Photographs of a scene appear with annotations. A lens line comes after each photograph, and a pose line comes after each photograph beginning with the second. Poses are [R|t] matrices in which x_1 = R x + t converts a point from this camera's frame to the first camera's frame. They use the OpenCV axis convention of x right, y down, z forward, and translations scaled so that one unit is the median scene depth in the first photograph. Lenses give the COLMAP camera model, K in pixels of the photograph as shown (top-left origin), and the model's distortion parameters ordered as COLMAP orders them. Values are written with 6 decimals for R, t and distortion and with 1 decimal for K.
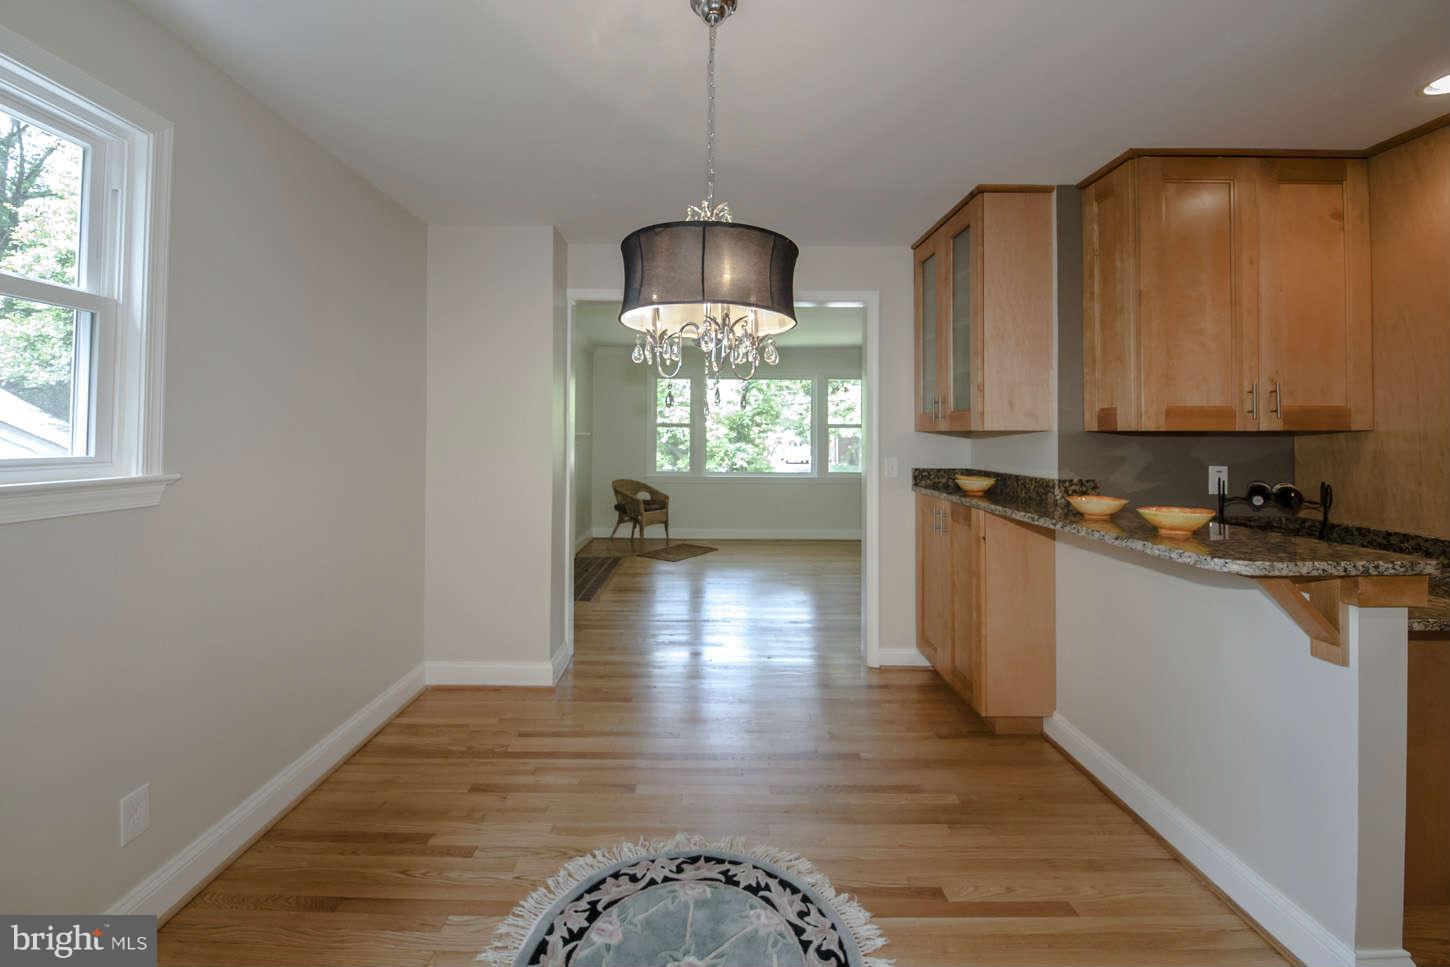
lens RADIAL K [[605.3, 0, 732.7], [0, 605.3, 429.0], [0, 0, 1]] dist [0.013870, -0.012596]
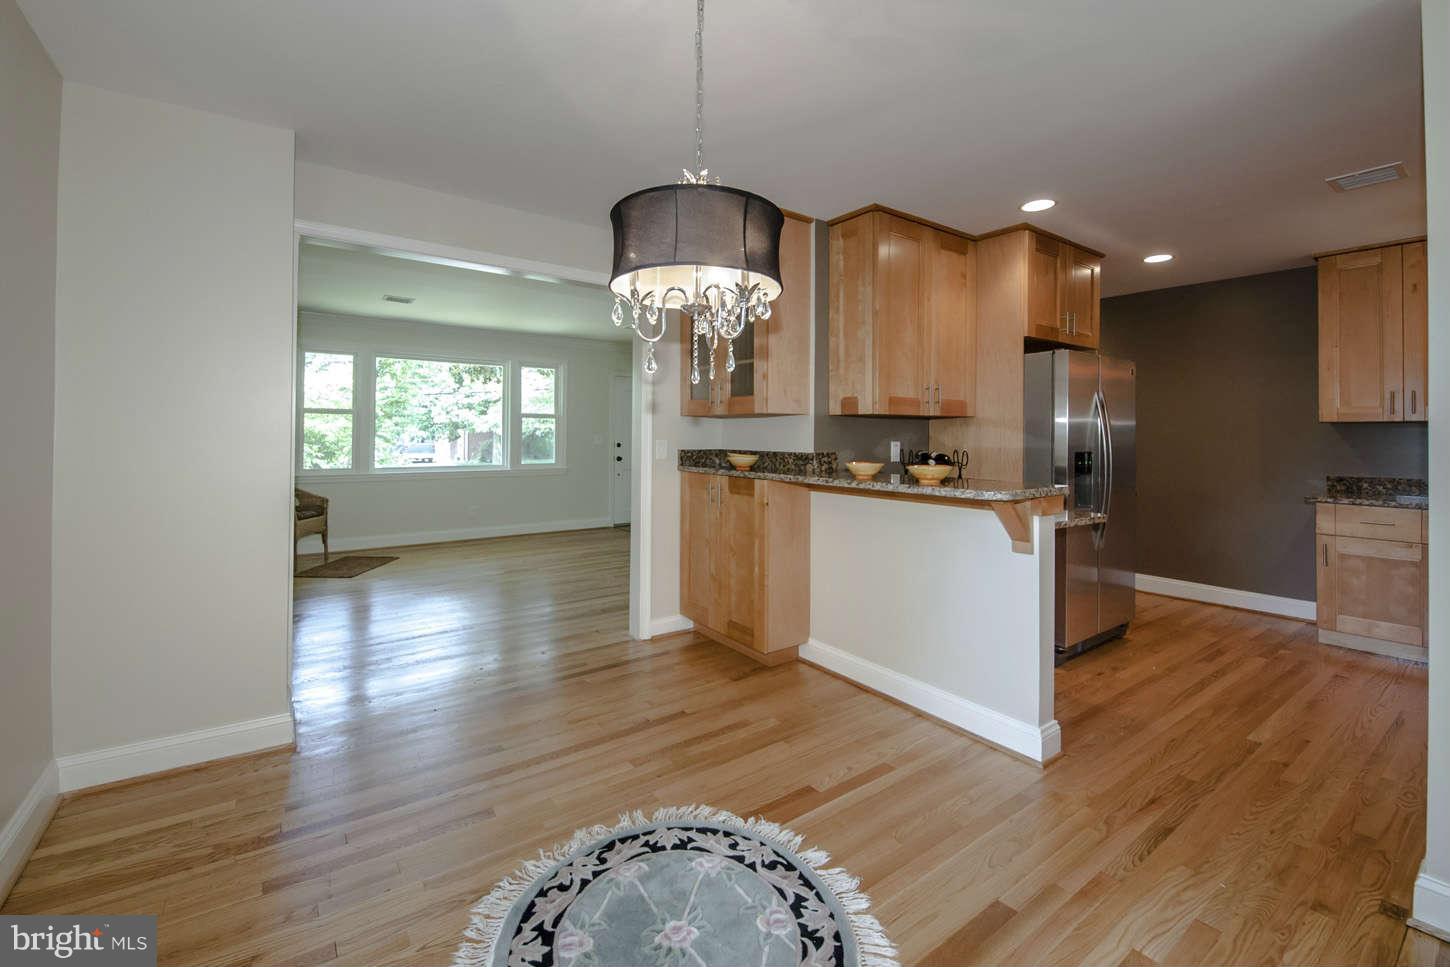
lens RADIAL K [[605.3, 0, 732.7], [0, 605.3, 429.0], [0, 0, 1]] dist [0.013870, -0.012596]
pose [[0.814847, 0.002283, 0.579671, -0.392191], [-0.005201, 0.999981, 0.003372, 0.035714], [-0.579653, -0.005763, 0.814843, 0.088541]]
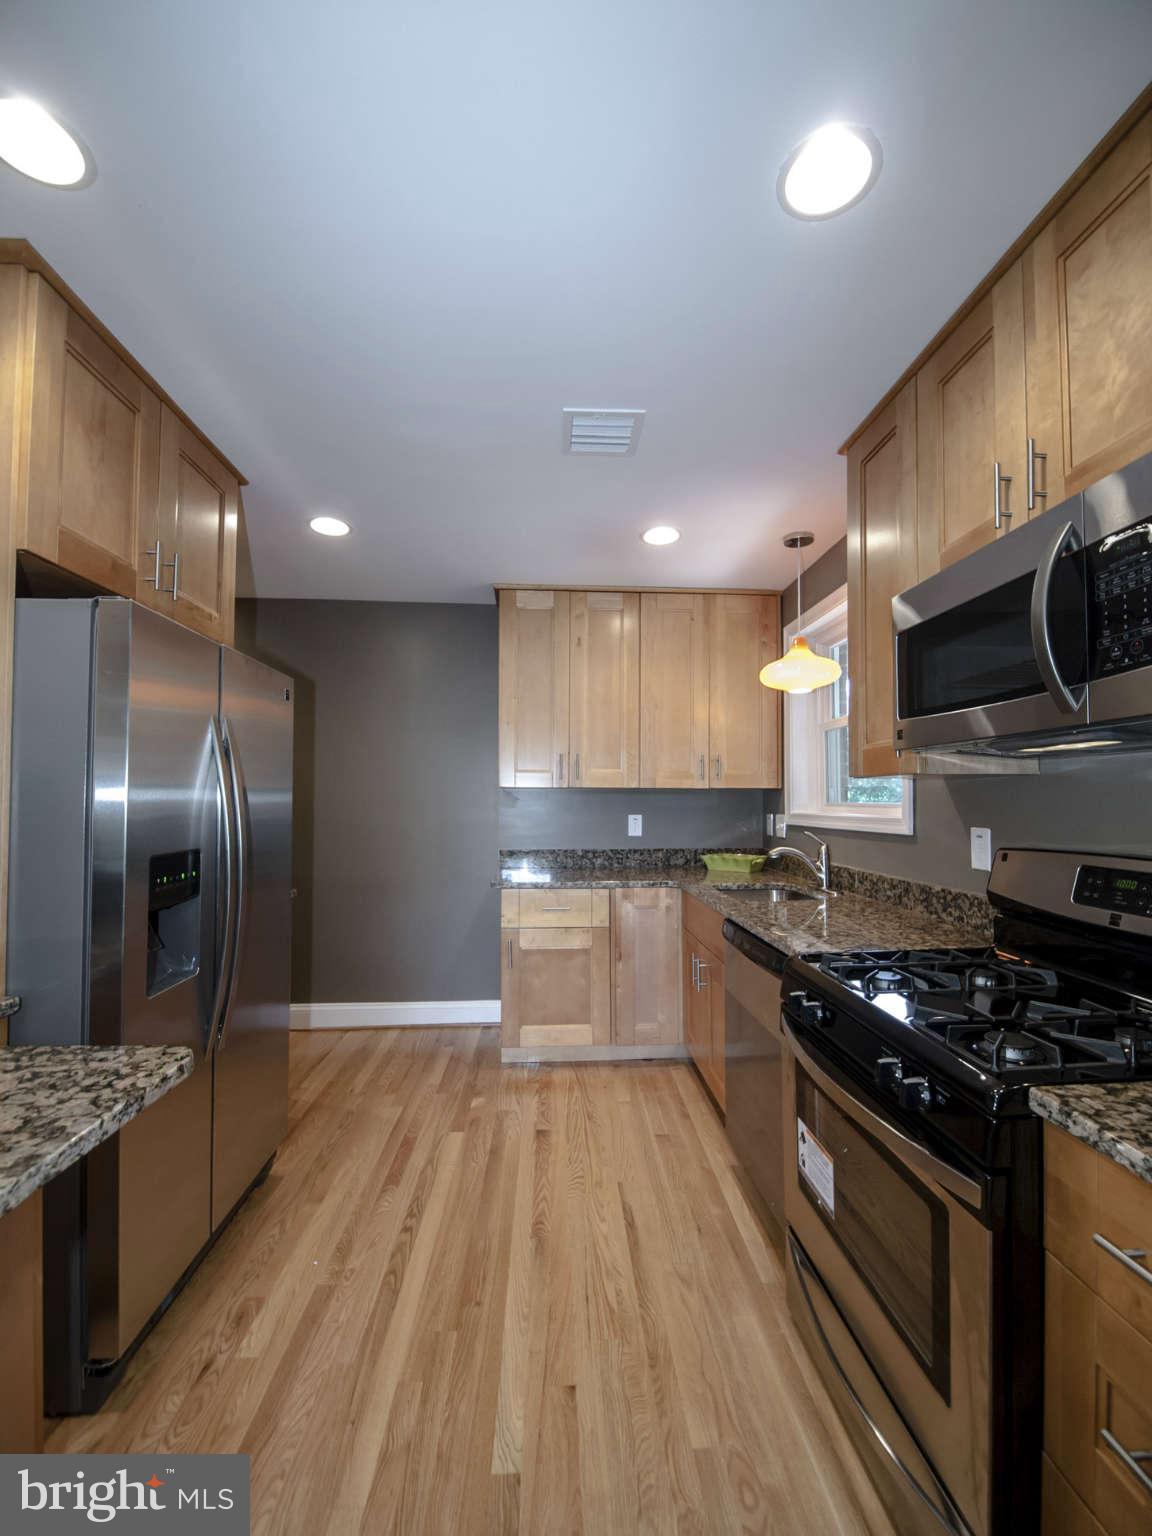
lens RADIAL K [[627.7, 0, 573.7], [0, 627.7, 787.0], [0, 0, 1]] dist [0.000037, -0.009579]
pose [[-0.029380, 0.015002, 0.999456, 0.529920], [-0.008174, 0.999850, -0.015248, 0.027992], [-0.999535, -0.008617, -0.029253, 0.411563]]
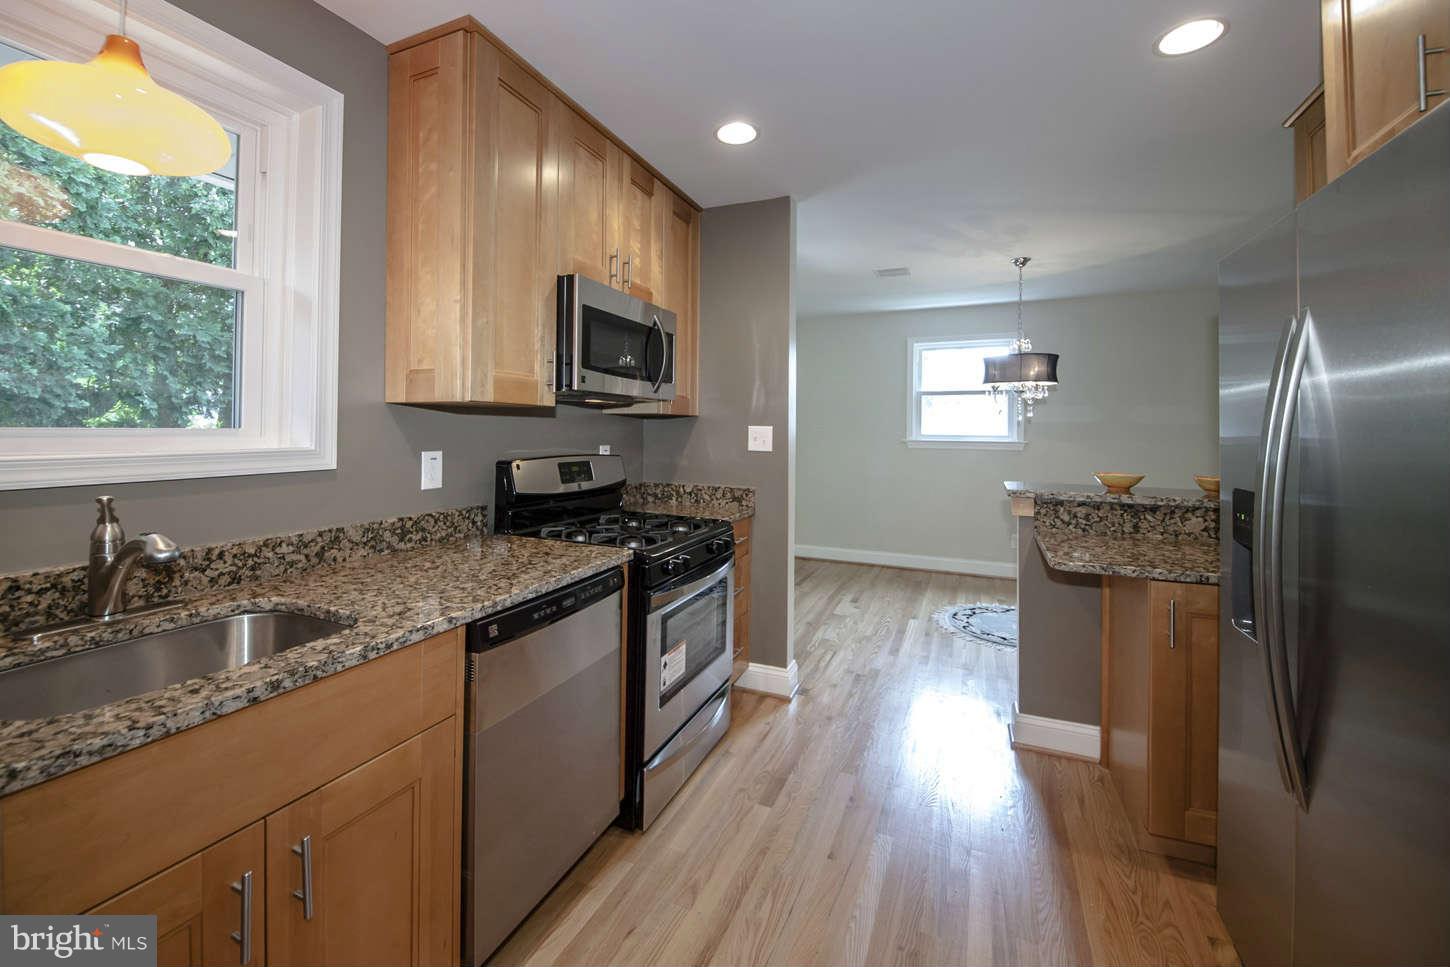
lens RADIAL K [[587.9, 0, 712.7], [0, 587.9, 428.0], [0, 0, 1]] dist [0.001288, 0.000112]
pose [[-0.429586, -0.010278, -0.902968, 1.978921], [-0.001986, 0.999944, -0.010437, 0.039483], [0.903024, -0.002691, -0.429582, 0.593689]]
